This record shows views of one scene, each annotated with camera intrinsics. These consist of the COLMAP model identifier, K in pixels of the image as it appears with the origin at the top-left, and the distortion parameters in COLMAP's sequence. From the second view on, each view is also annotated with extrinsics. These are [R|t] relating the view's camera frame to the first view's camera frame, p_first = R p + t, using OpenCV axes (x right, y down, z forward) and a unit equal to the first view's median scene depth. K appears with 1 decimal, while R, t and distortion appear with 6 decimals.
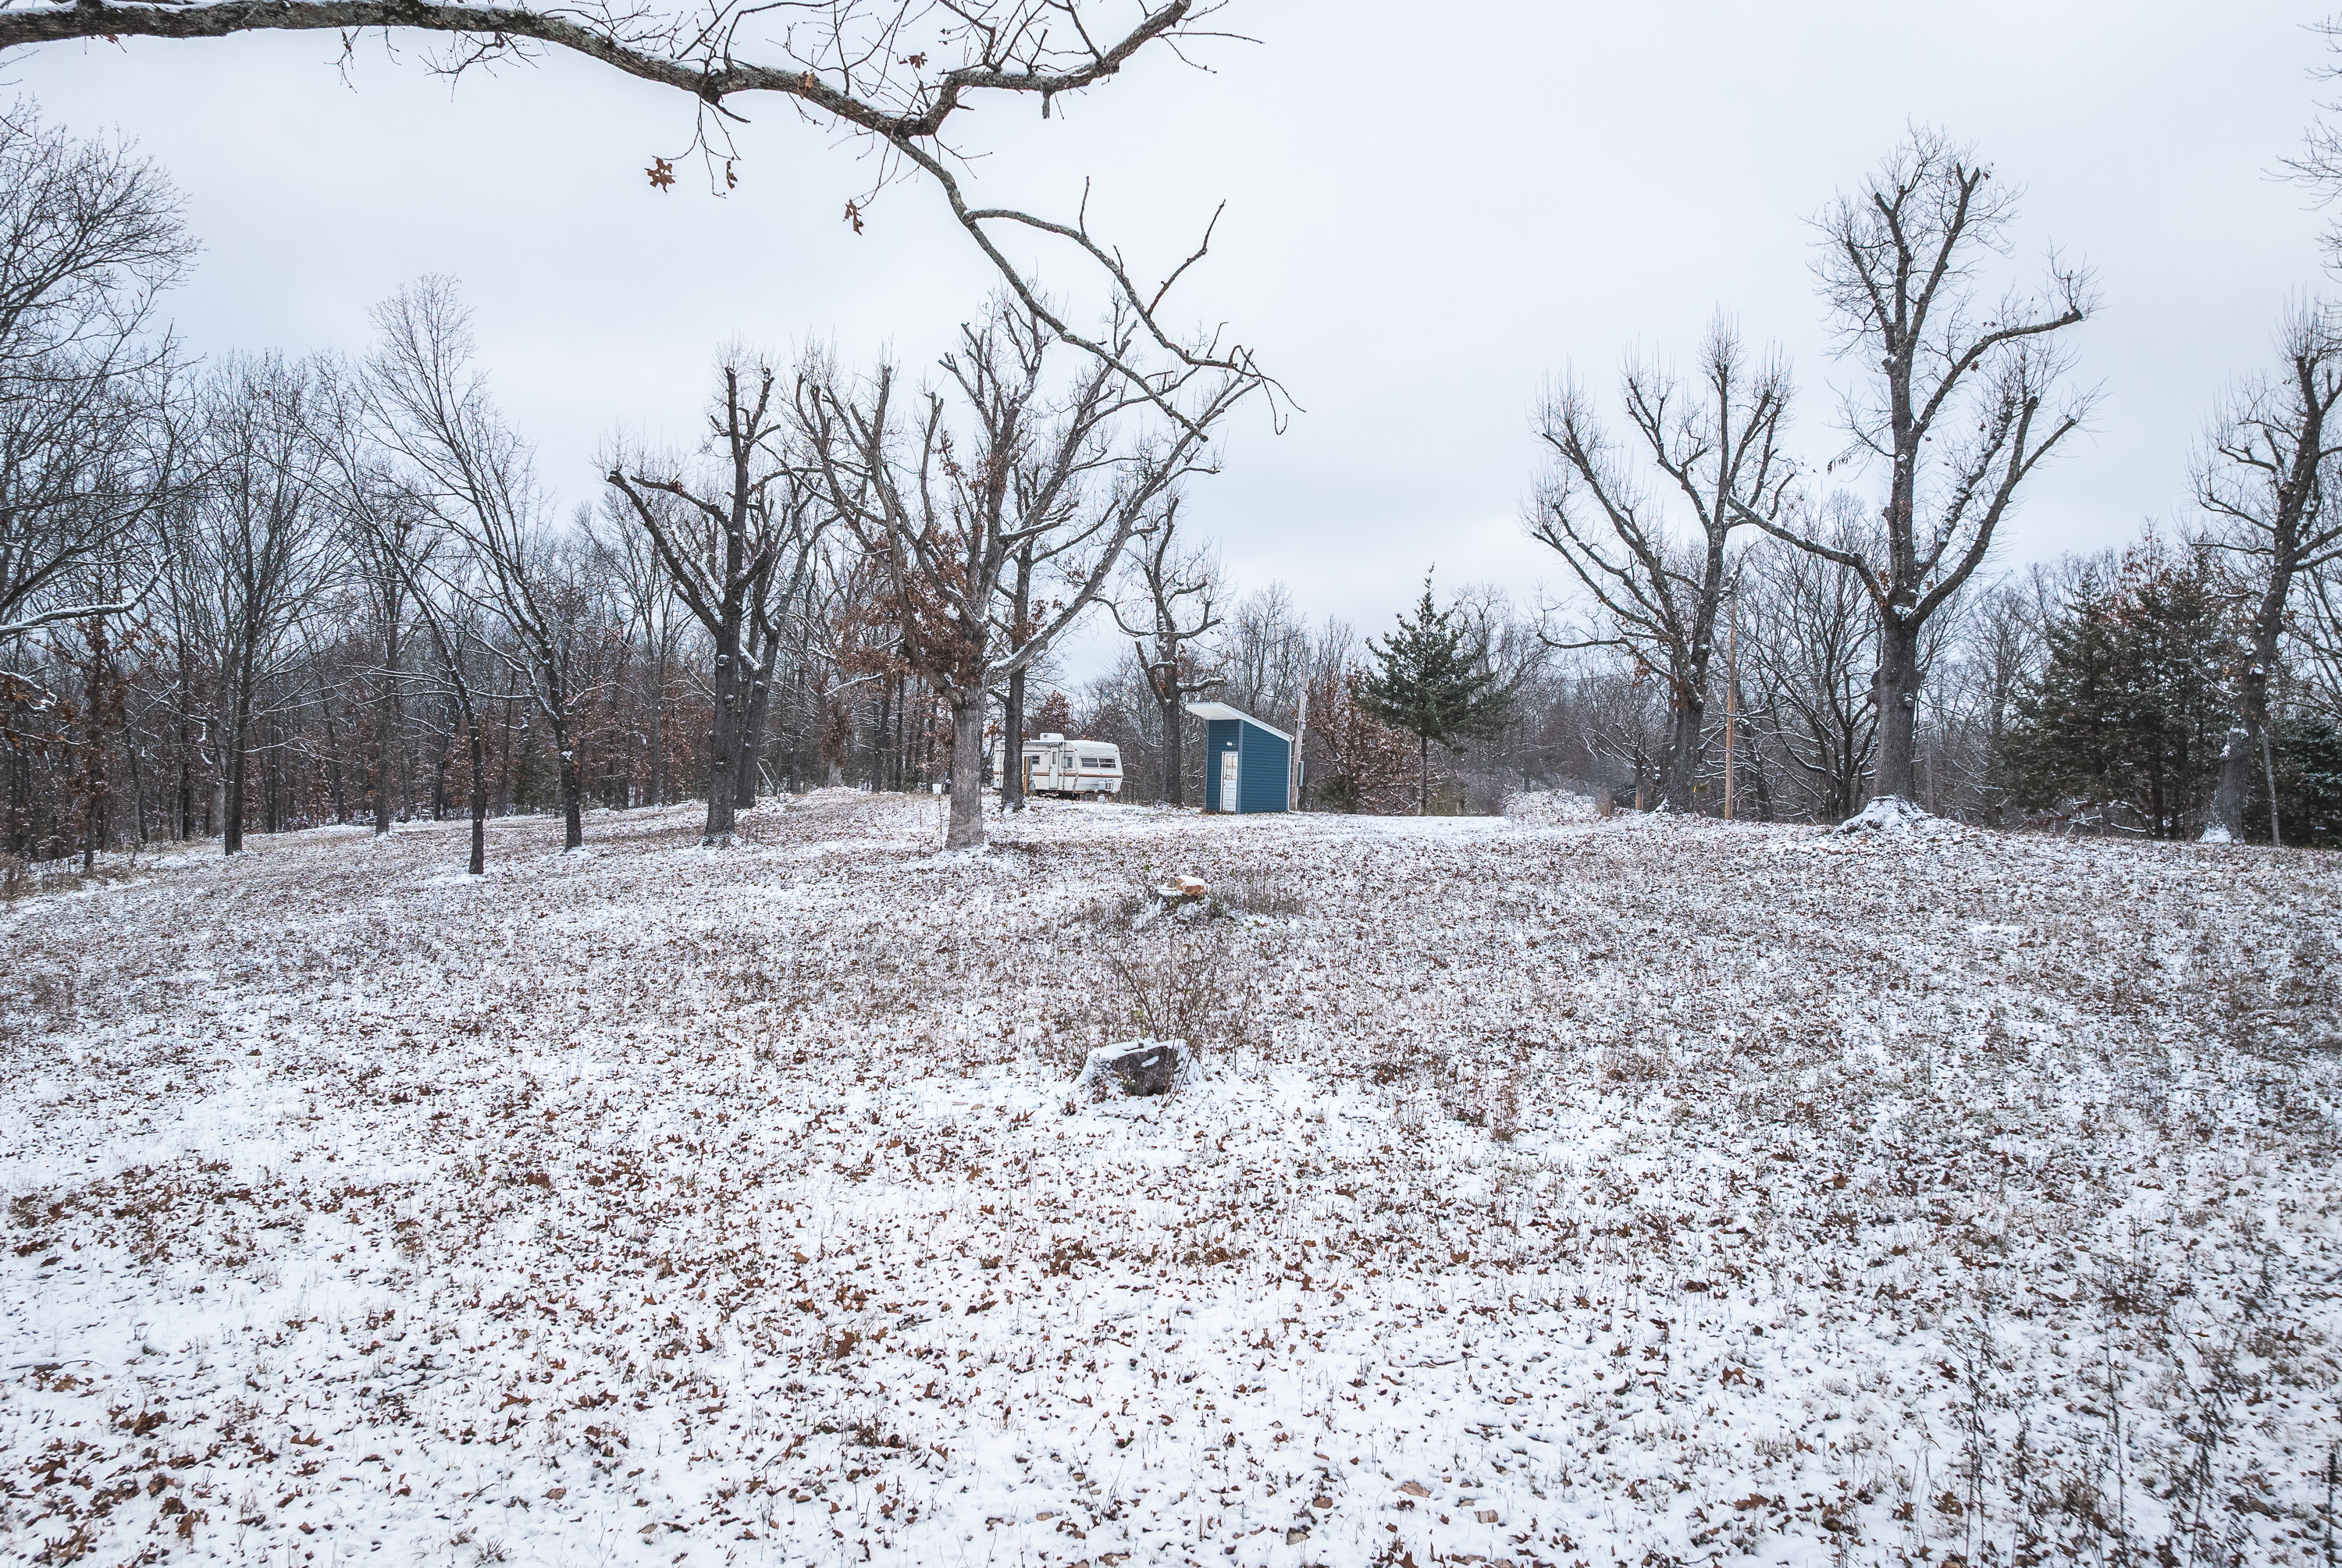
lens RADIAL K [[1610.9, 0, 1174.6], [0, 1610.9, 759.7], [0, 0, 1]] dist [-0.040704, -0.003383]
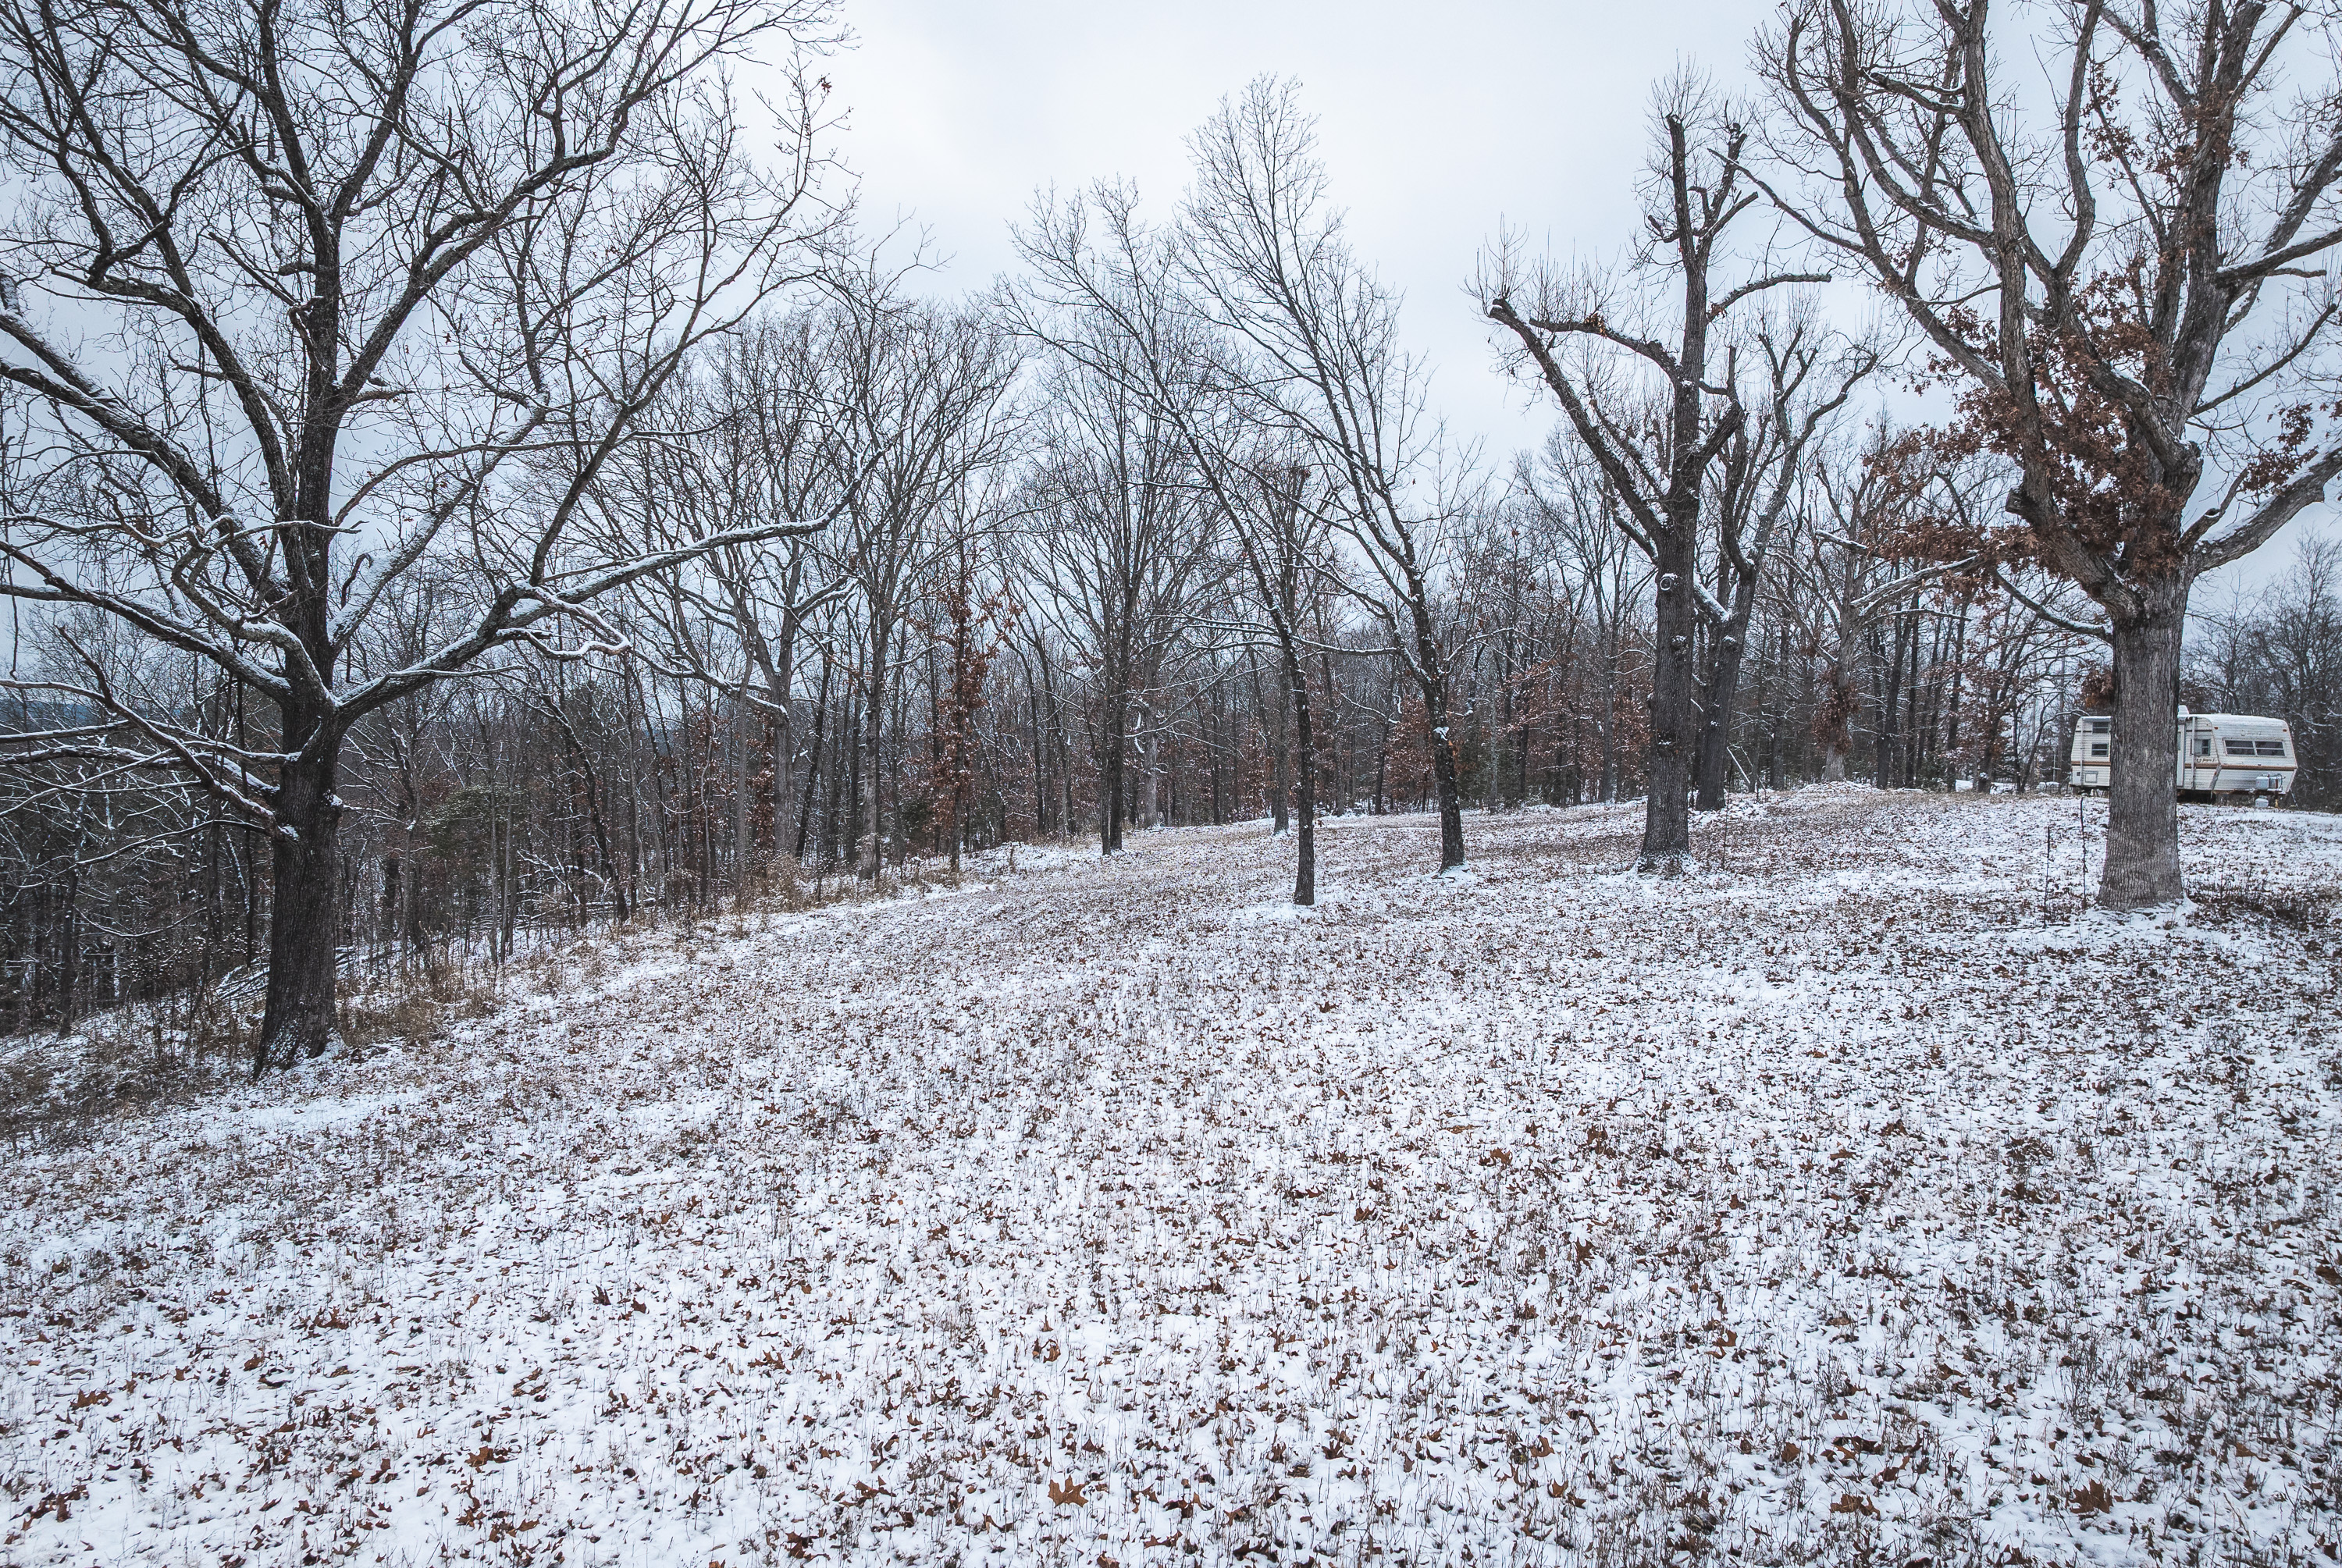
lens RADIAL K [[1610.9, 0, 1172.6], [0, 1610.9, 766.4], [0, 0, 1]] dist [-0.040704, -0.003383]
pose [[0.831345, 0.002097, -0.555753, -0.089663], [0.002356, 0.999971, 0.007298, 0.006137], [0.555752, -0.007376, 0.831315, 0.354804]]
